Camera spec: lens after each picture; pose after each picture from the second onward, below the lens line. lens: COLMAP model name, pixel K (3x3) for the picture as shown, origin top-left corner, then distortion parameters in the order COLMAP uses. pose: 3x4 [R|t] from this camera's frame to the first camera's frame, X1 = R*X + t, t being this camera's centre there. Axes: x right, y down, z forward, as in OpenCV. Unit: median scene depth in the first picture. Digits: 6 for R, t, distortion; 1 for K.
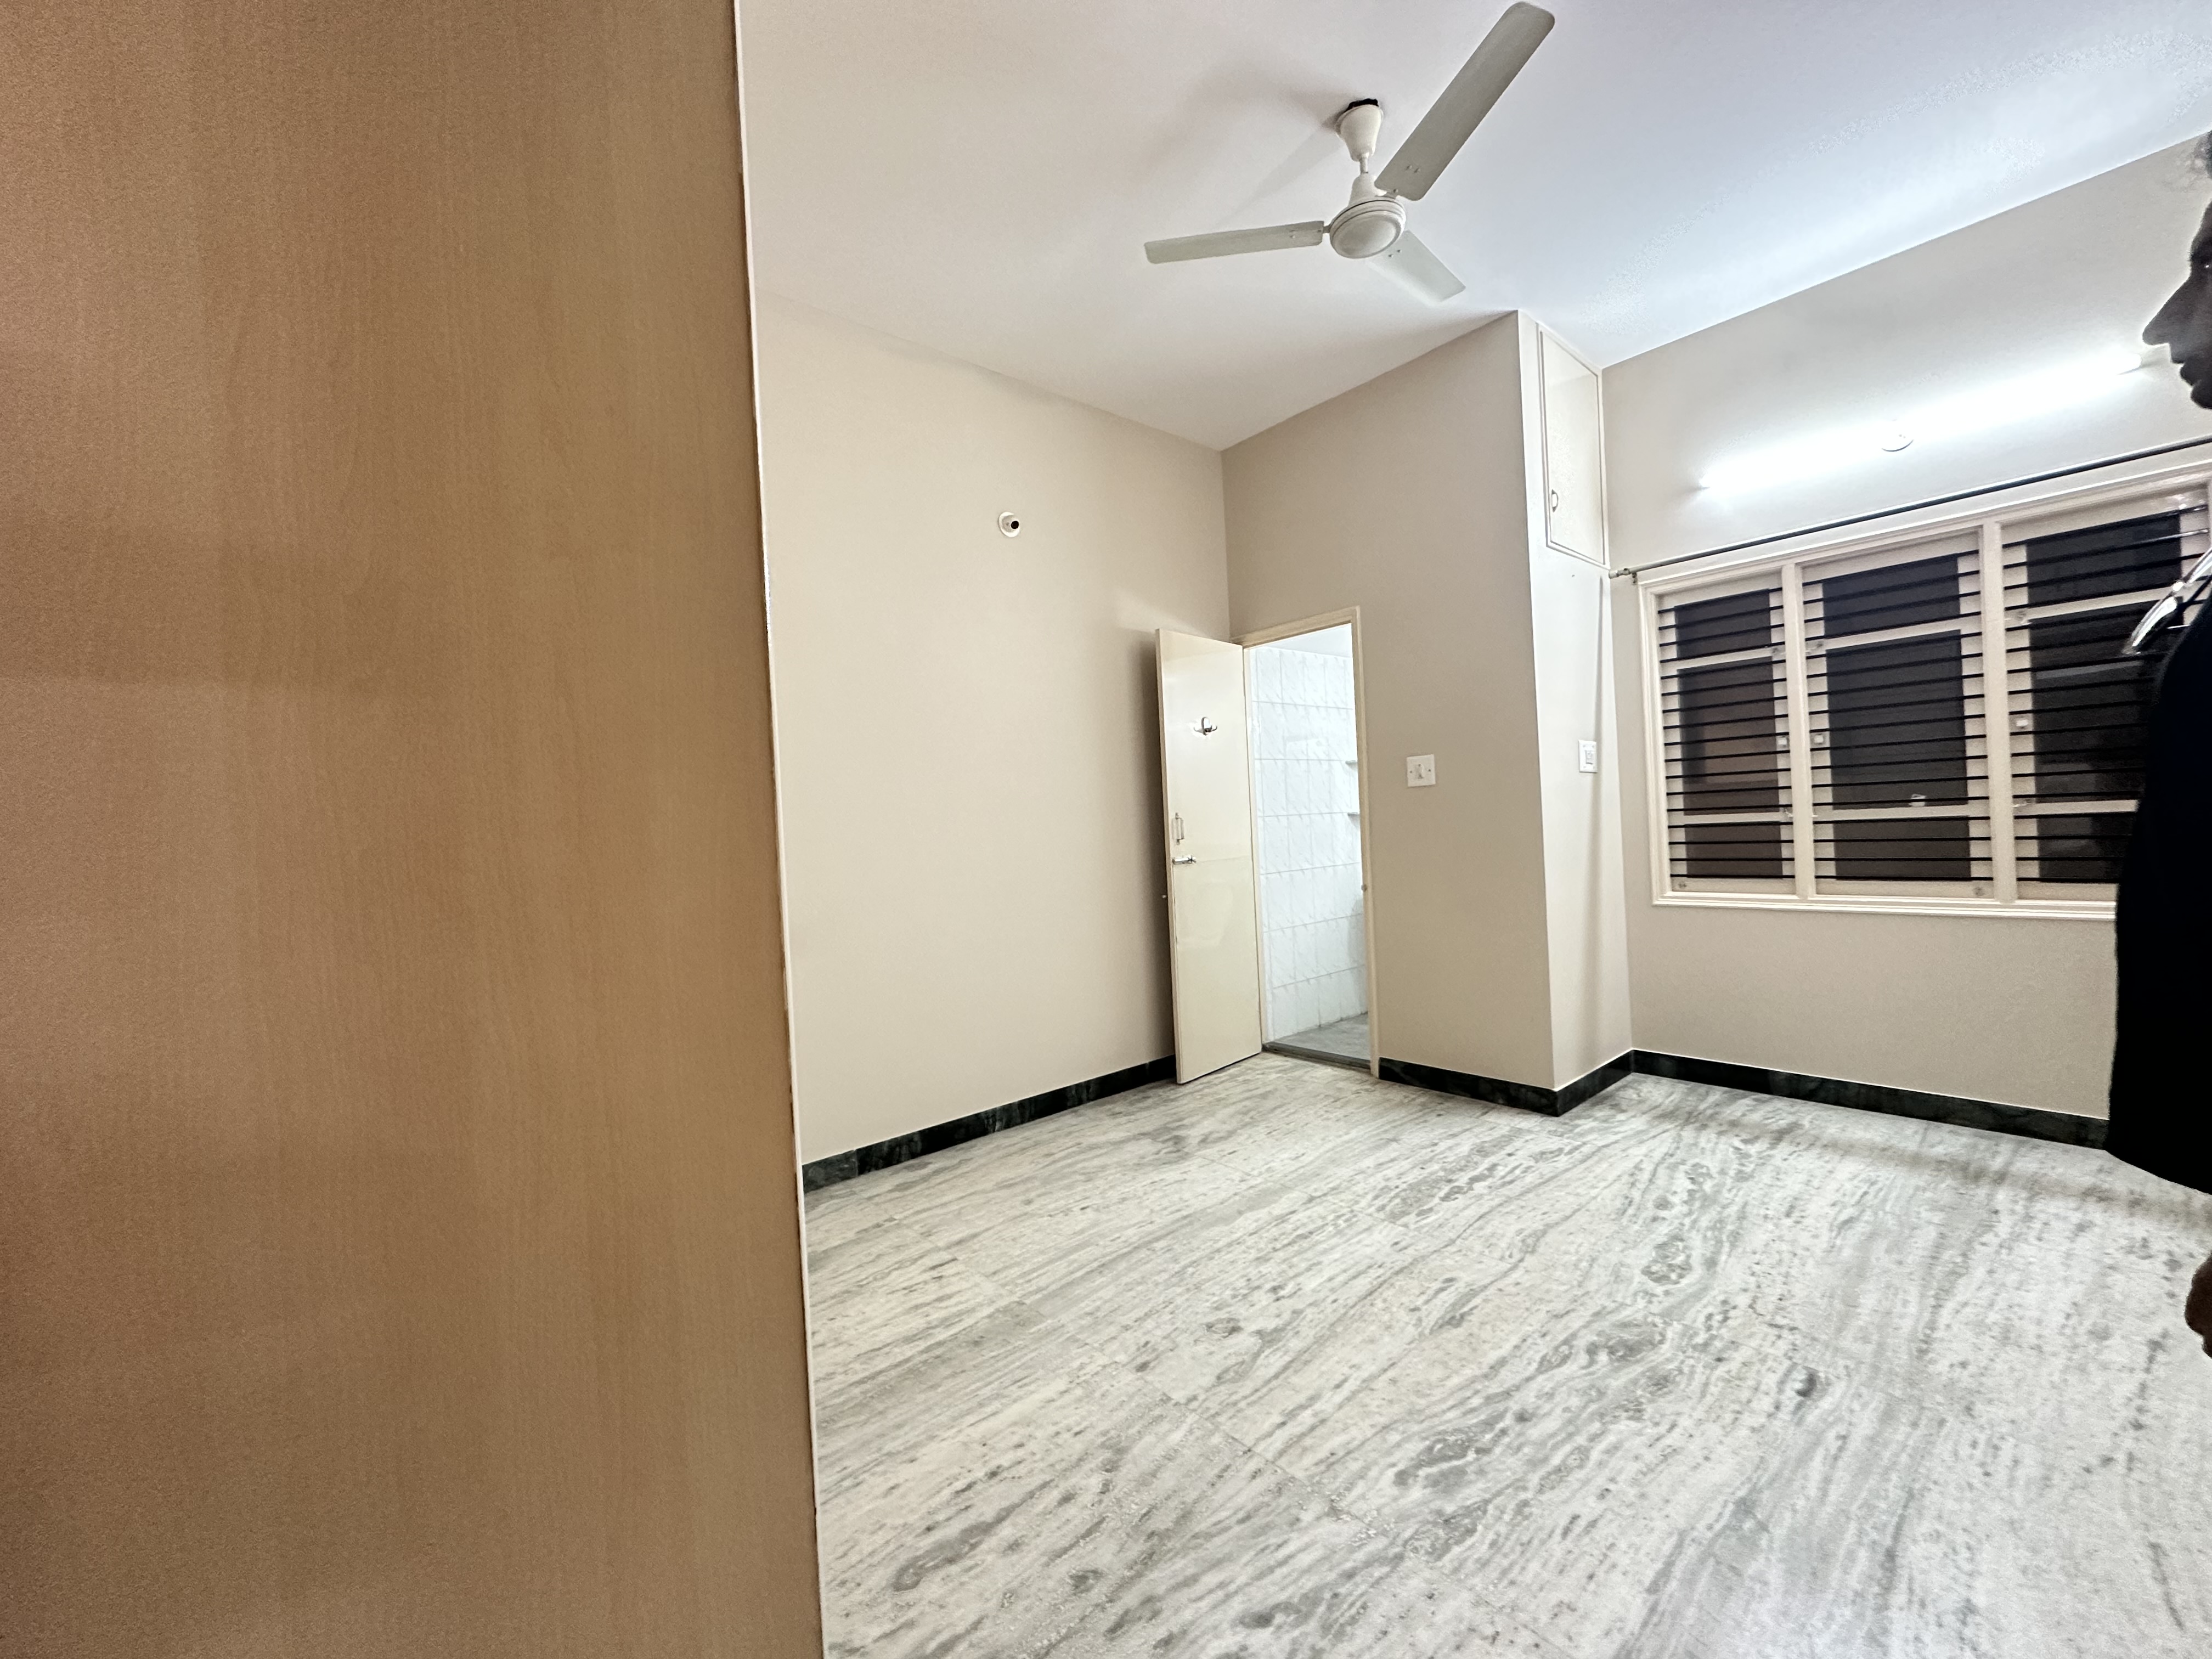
lens RADIAL K [[873.7, 0, 1095.3], [0, 873.7, 824.7], [0, 0, 1]] dist [0.000221, 0.000584]
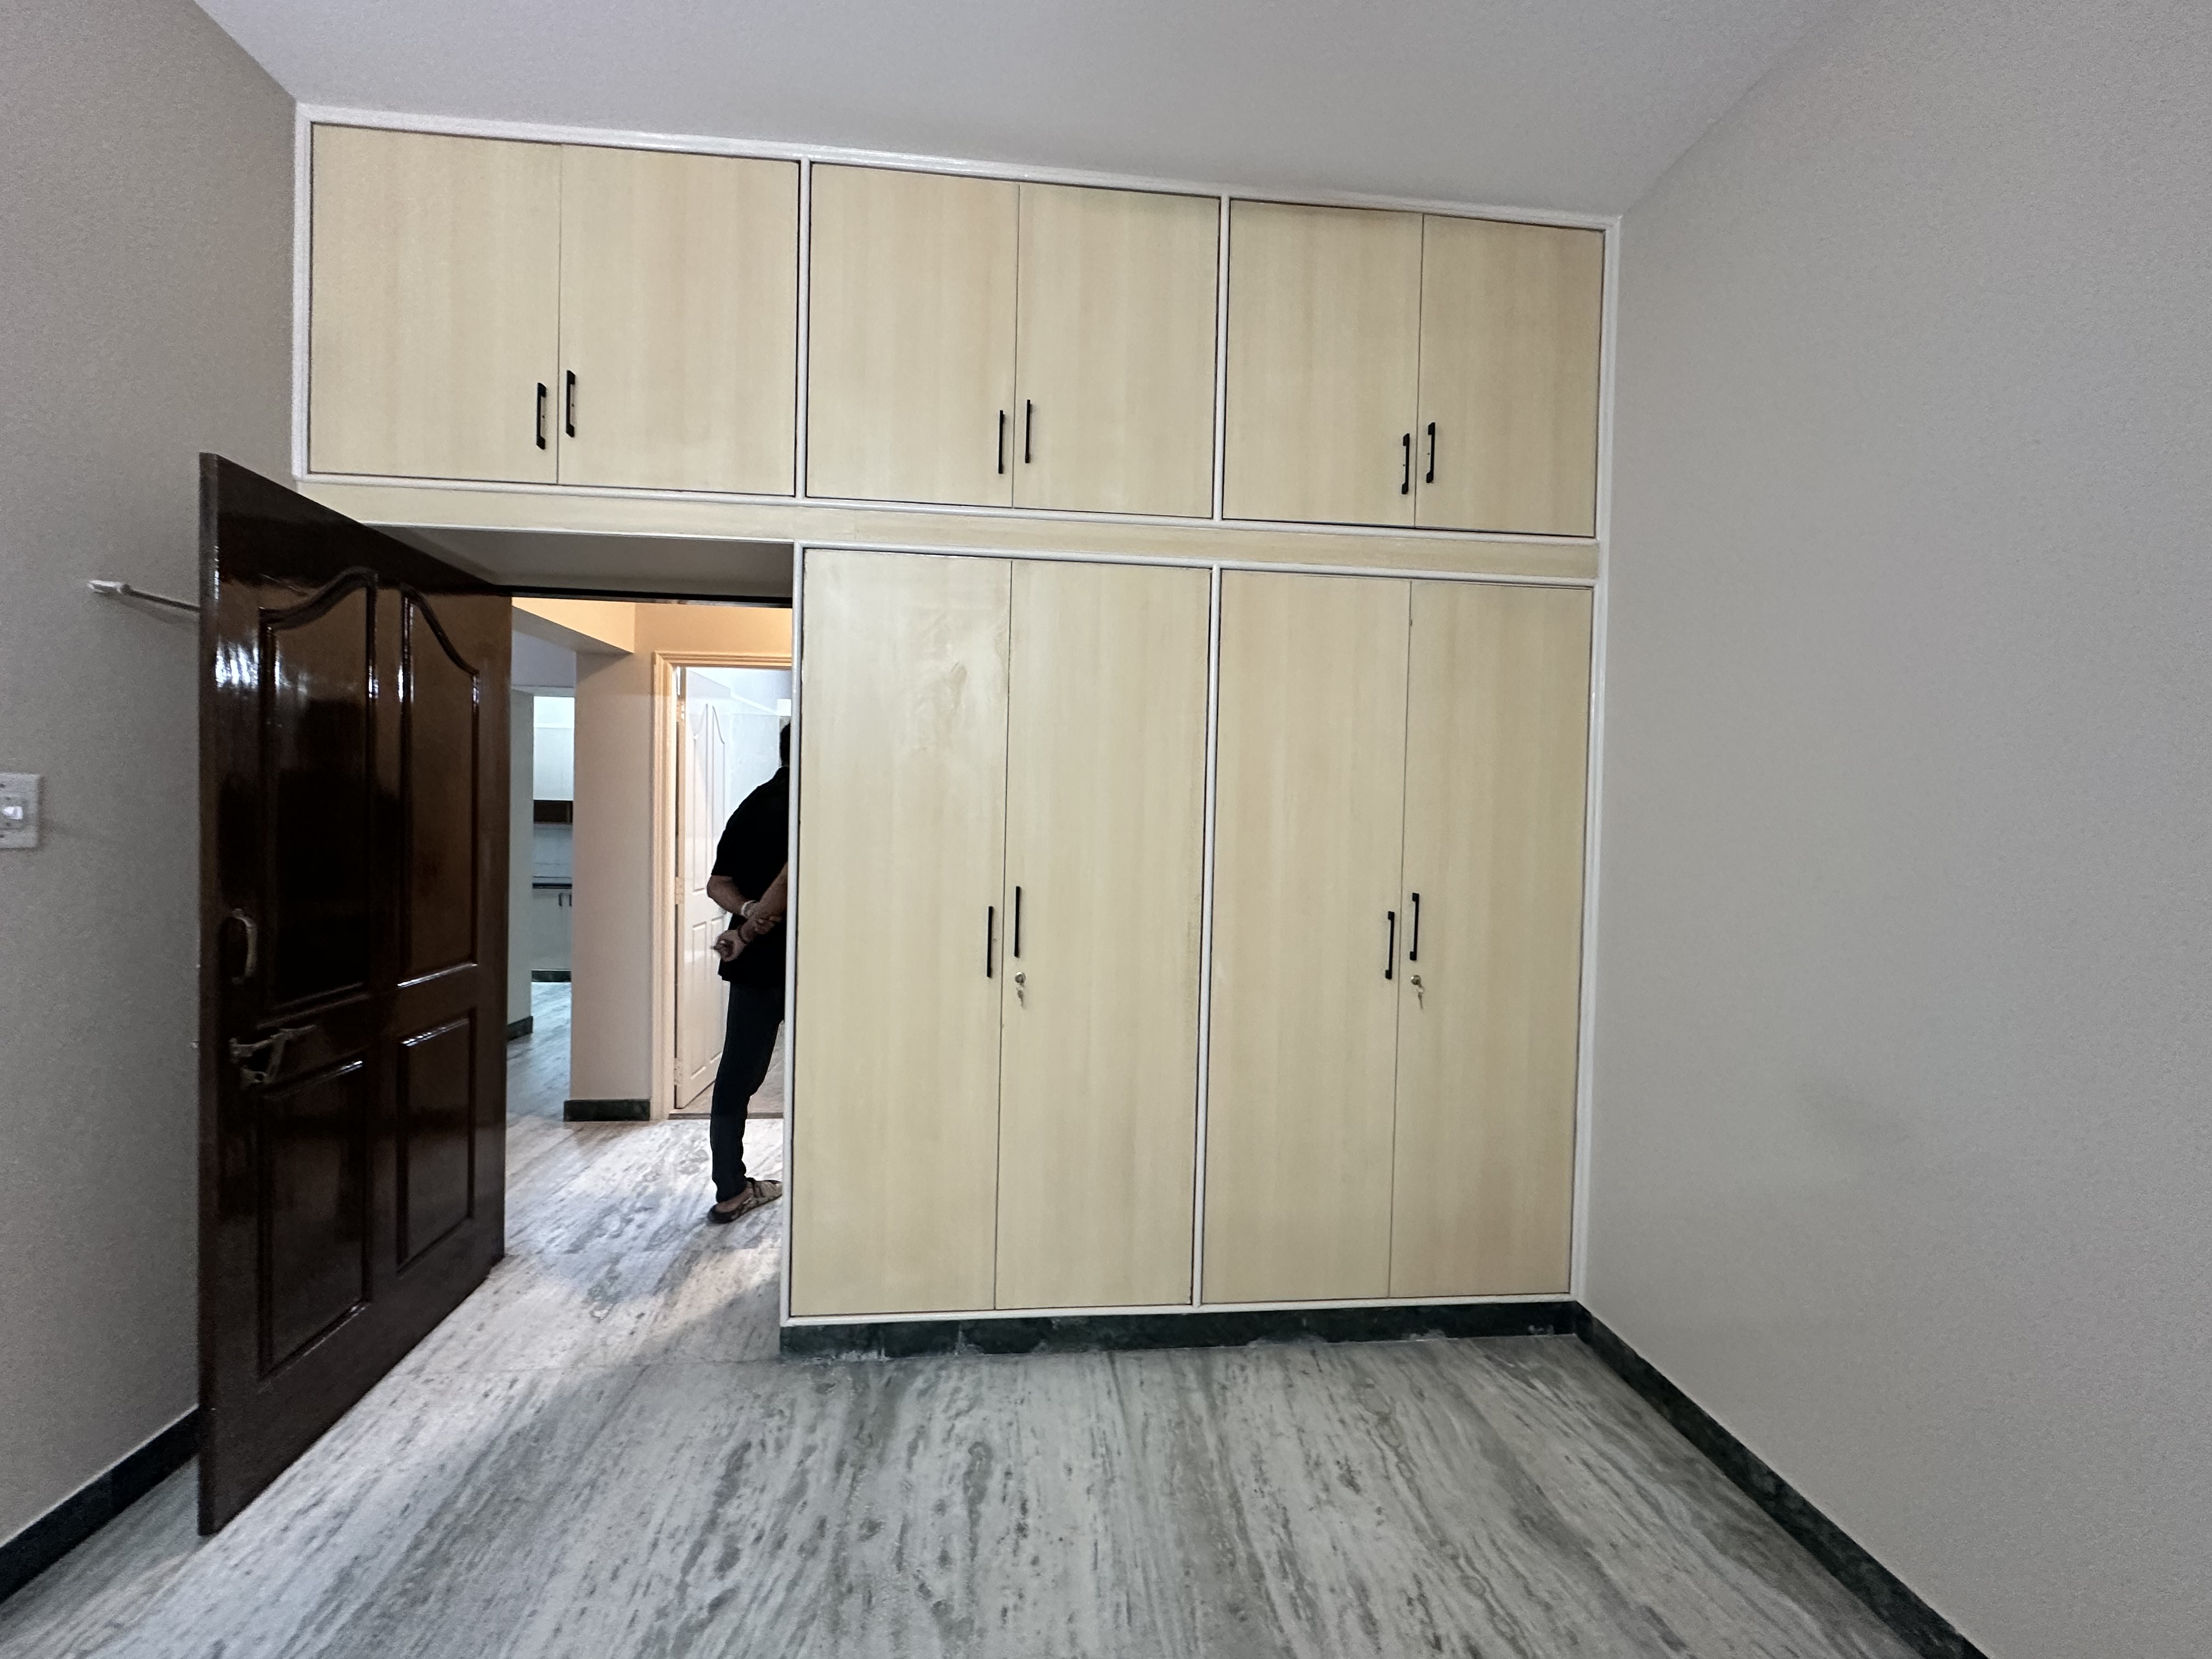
lens RADIAL K [[873.7, 0, 1095.3], [0, 873.7, 824.7], [0, 0, 1]] dist [0.000221, 0.000584]
pose [[-0.573693, 0.040456, -0.818071, 0.718823], [0.004865, 0.998930, 0.045988, -0.162554], [0.819056, 0.022403, -0.573276, 1.814974]]
